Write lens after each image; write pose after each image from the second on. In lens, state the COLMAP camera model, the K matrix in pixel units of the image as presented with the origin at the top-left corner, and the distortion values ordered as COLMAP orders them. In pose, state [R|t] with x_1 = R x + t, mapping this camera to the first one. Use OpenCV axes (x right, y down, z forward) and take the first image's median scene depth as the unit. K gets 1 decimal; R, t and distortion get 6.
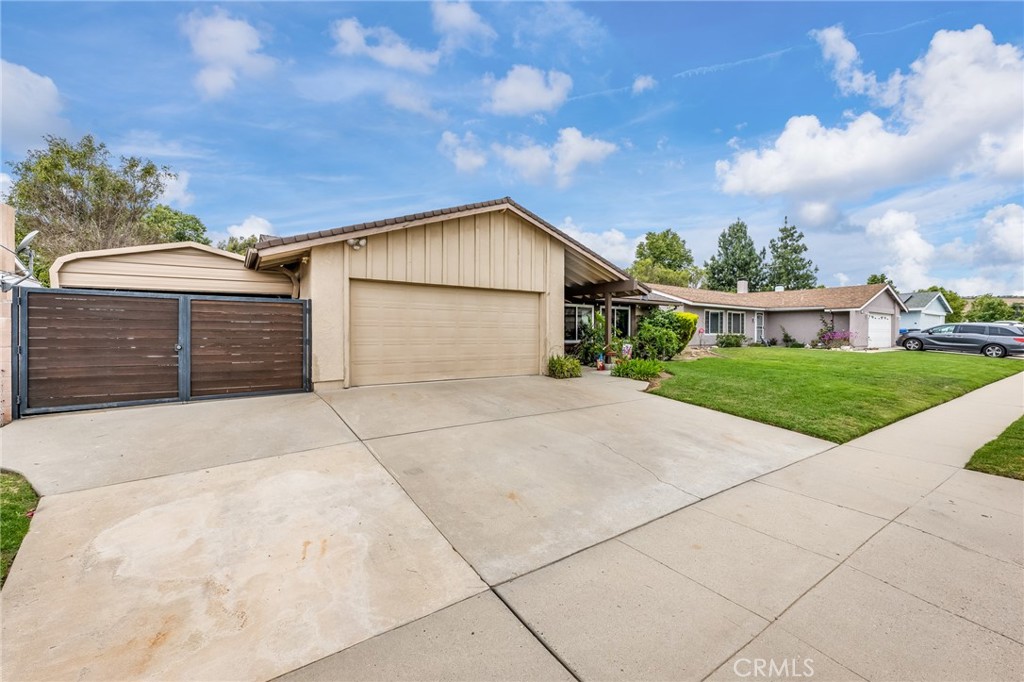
lens RADIAL K [[417.8, 0, 511.0], [0, 417.8, 337.9], [0, 0, 1]] dist [0.002661, -0.000016]
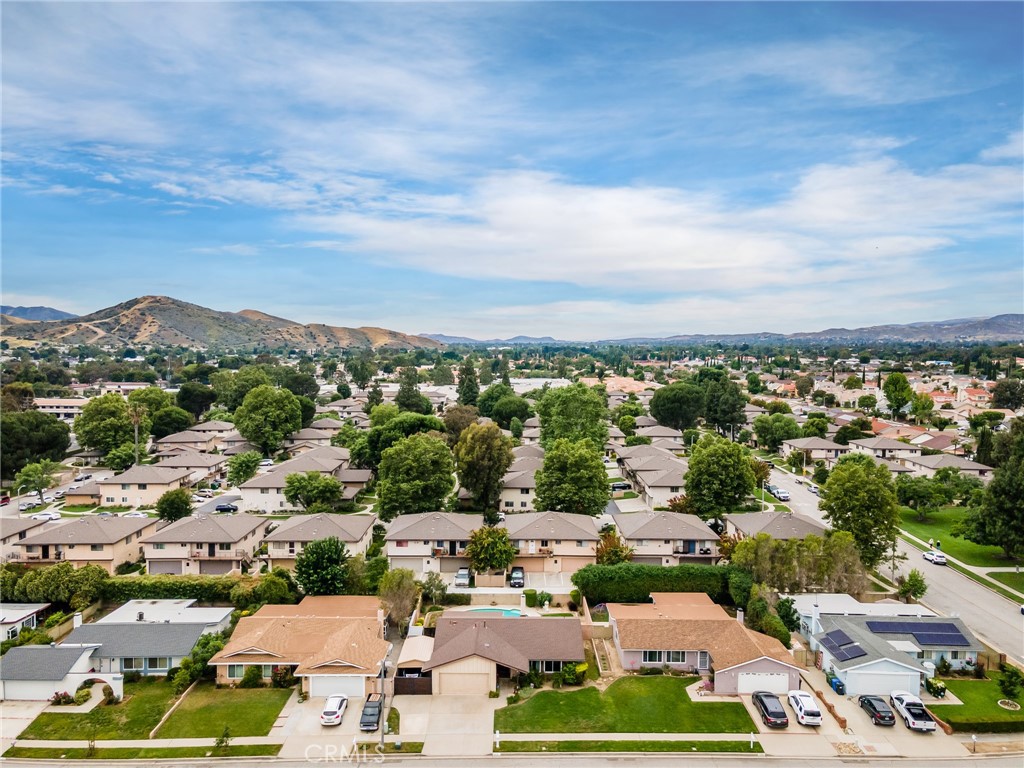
lens RADIAL K [[746.4, 0, 512.0], [0, 746.4, 384.0], [0, 0, 1]] dist [0.033470, 0.007853]
pose [[0.829327, 0.034166, -0.557718, 4.490171], [-0.010719, 0.998918, 0.045255, -3.449424], [0.558660, -0.031553, 0.828796, -5.023593]]
